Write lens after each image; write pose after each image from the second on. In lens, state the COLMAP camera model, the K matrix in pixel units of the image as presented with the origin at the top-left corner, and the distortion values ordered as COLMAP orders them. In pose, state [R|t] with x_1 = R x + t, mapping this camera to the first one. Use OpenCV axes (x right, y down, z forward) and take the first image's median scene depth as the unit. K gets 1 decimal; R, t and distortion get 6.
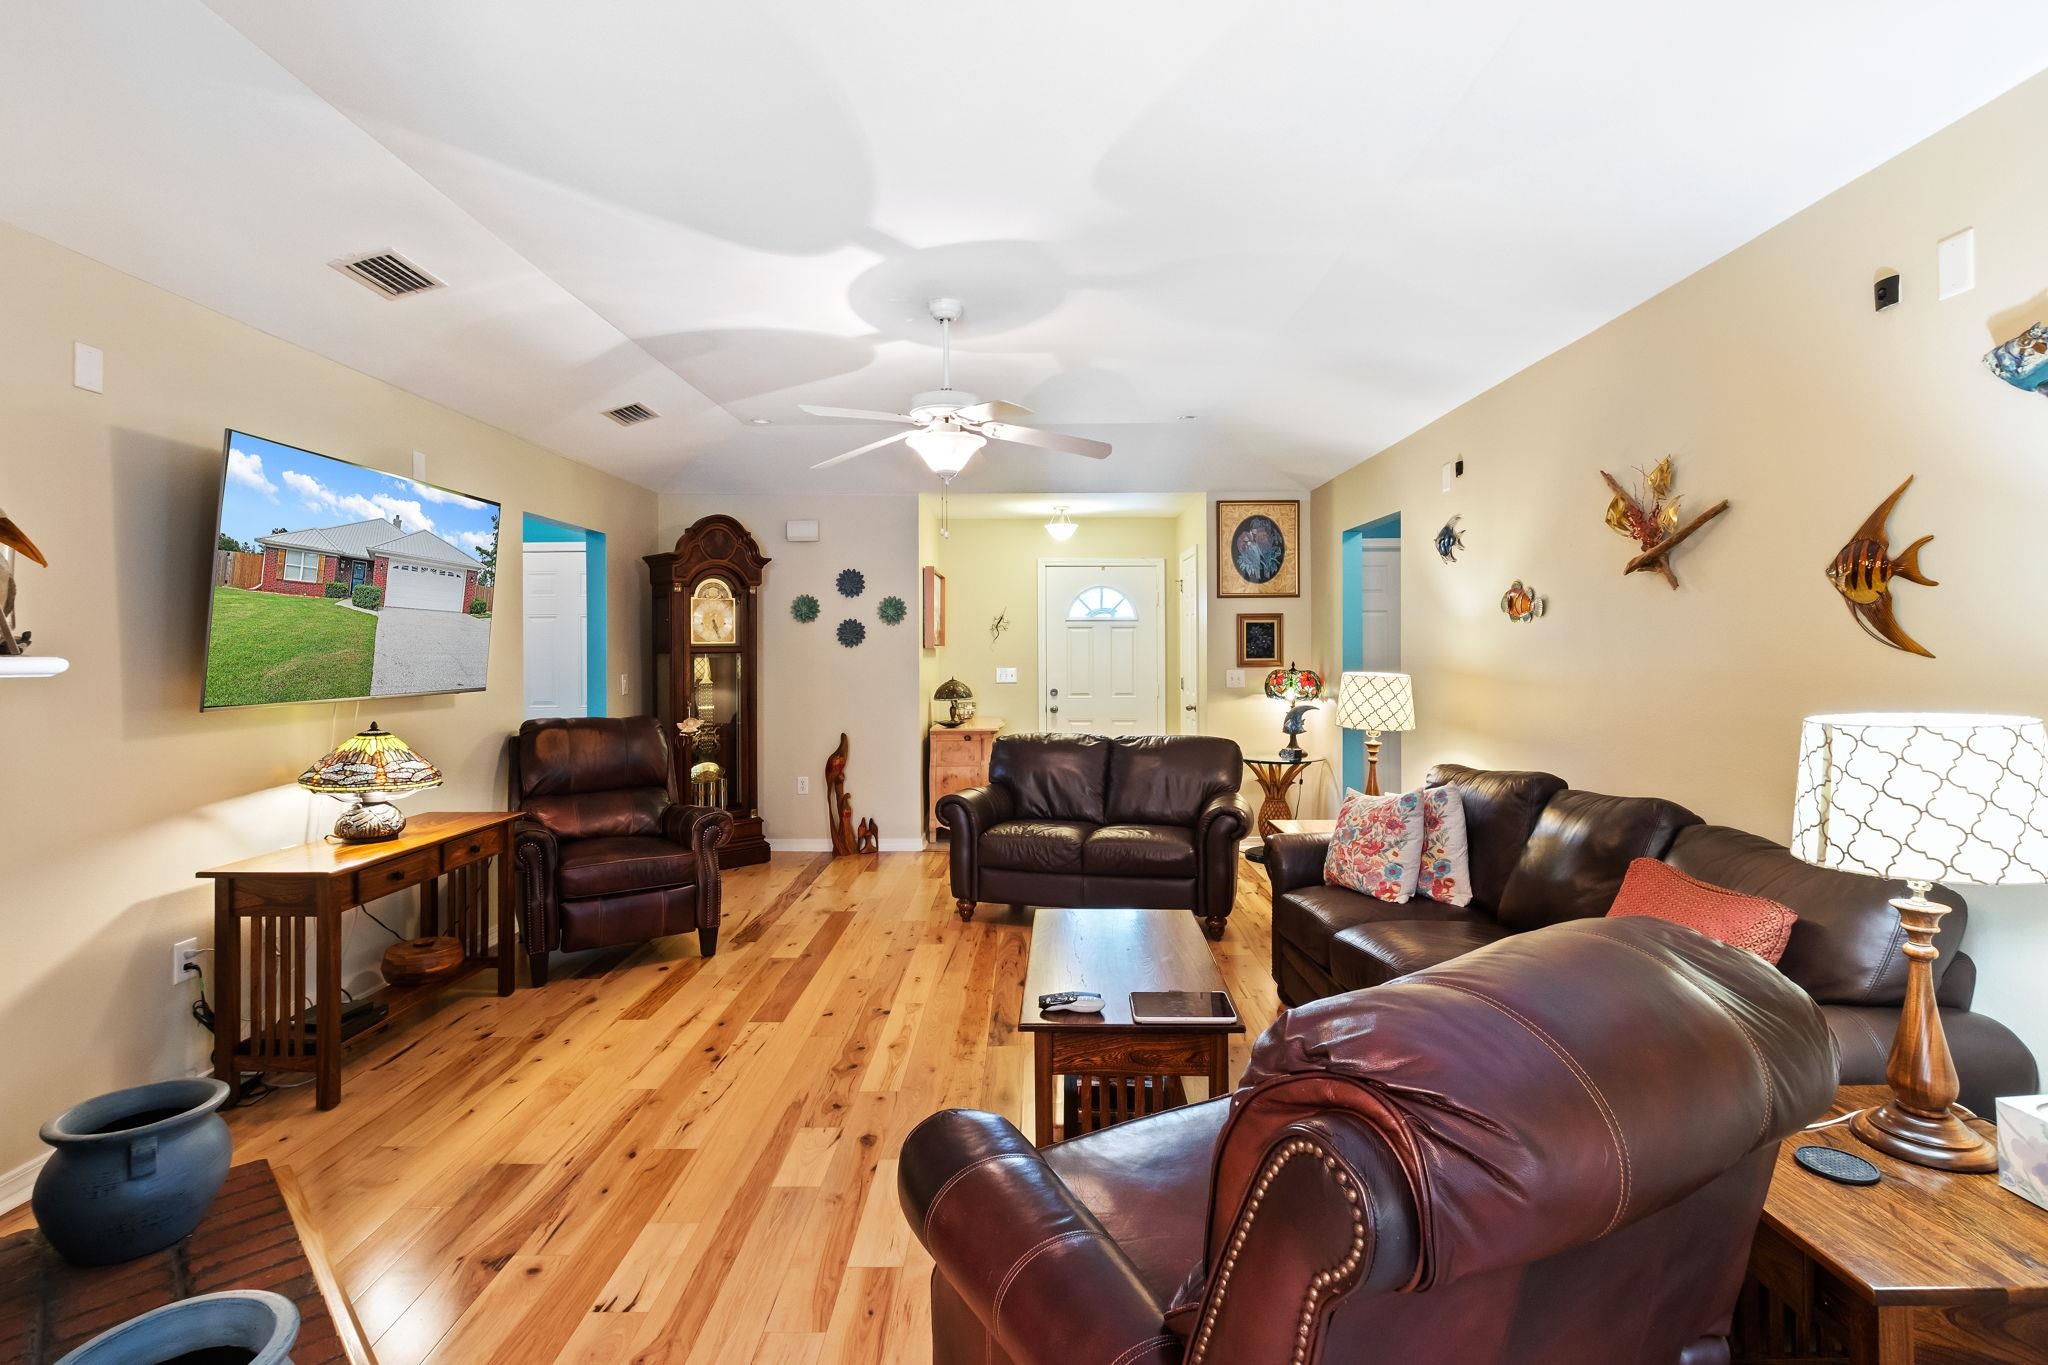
lens RADIAL K [[960.6, 0, 1032.7], [0, 960.6, 643.9], [0, 0, 1]] dist [0.006230, -0.001195]
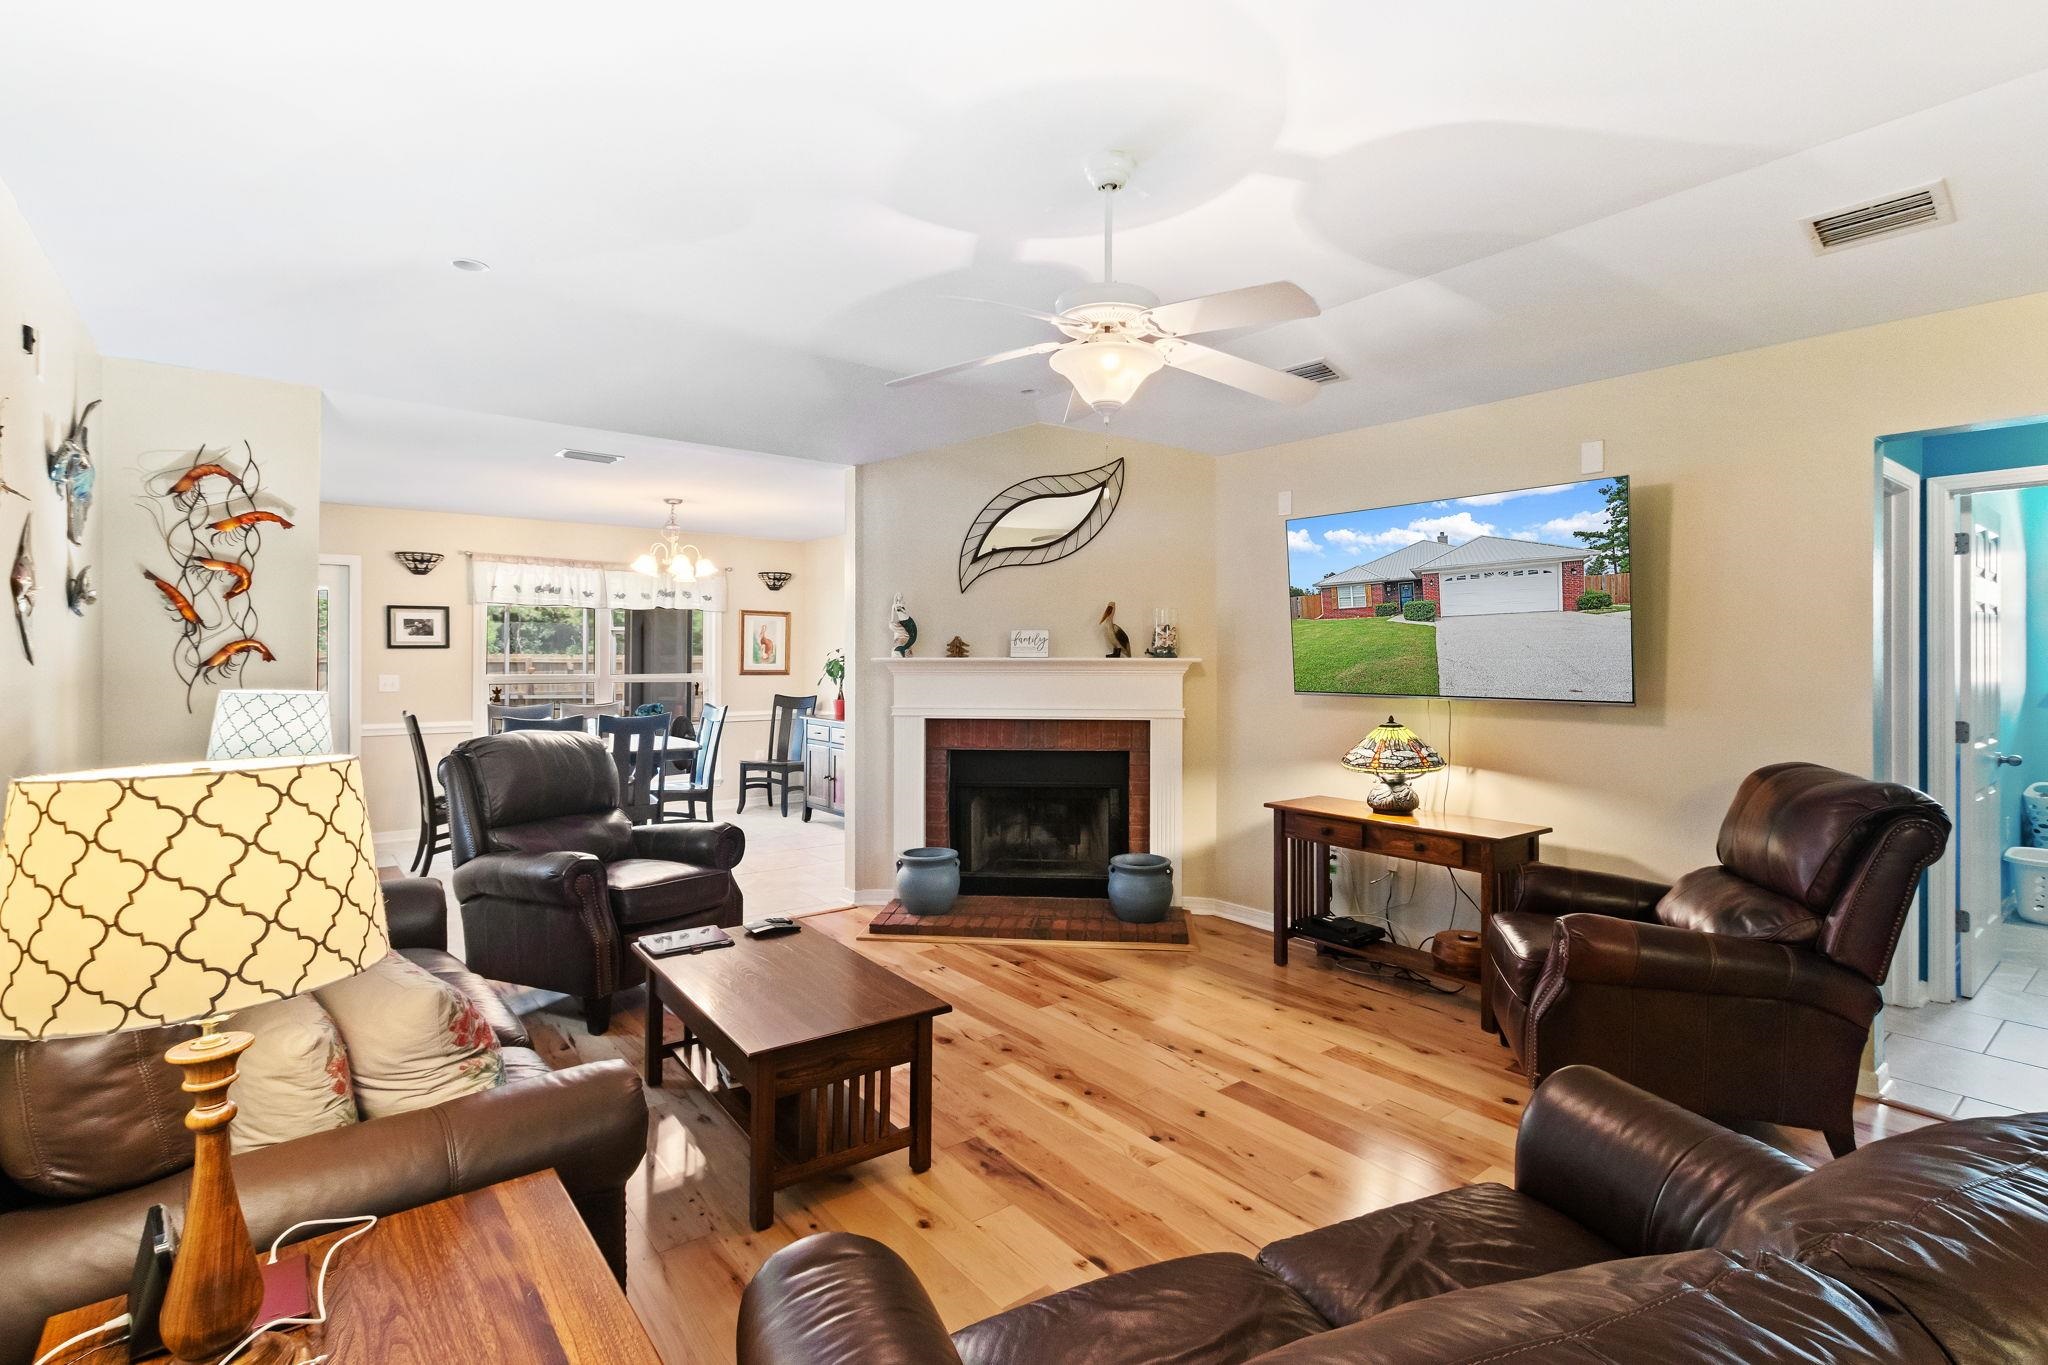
lens RADIAL K [[960.6, 0, 1023.8], [0, 960.6, 662.0], [0, 0, 1]] dist [0.006230, -0.001195]
pose [[-0.784247, 0.005002, -0.620429, 0.421694], [0.003939, 0.999987, 0.003084, 0.006571], [0.620437, -0.000025, -0.784257, 1.624149]]
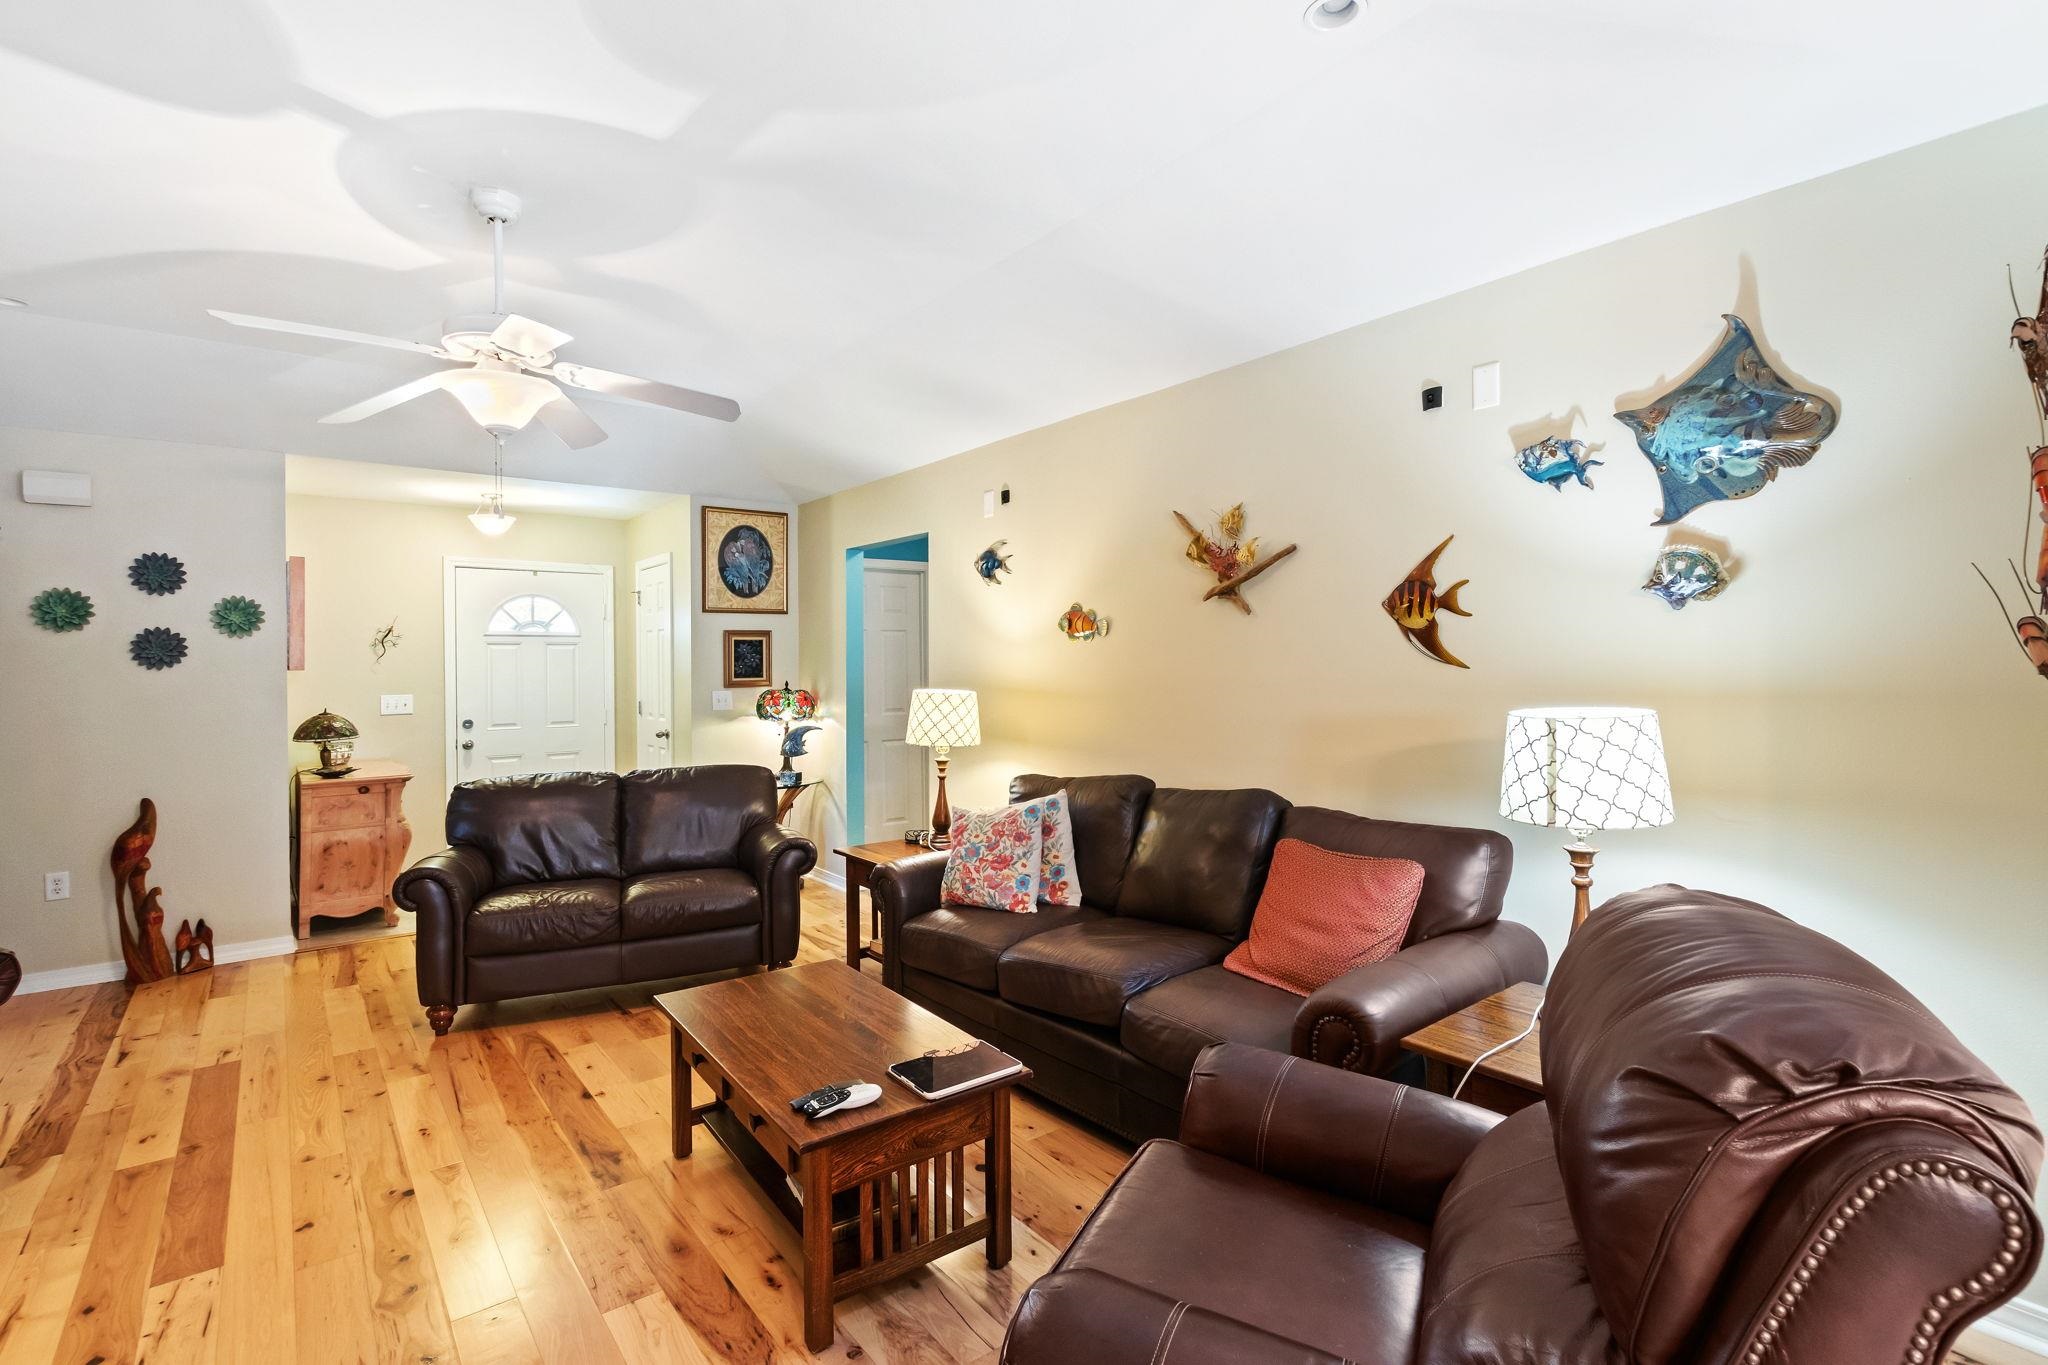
lens RADIAL K [[960.6, 0, 1027.7], [0, 960.6, 656.9], [0, 0, 1]] dist [0.006230, -0.001195]
pose [[0.787399, 0.000403, 0.616443, -0.243519], [0.004103, 0.999974, -0.005895, 0.002001], [-0.616430, 0.007171, 0.787377, 0.183231]]
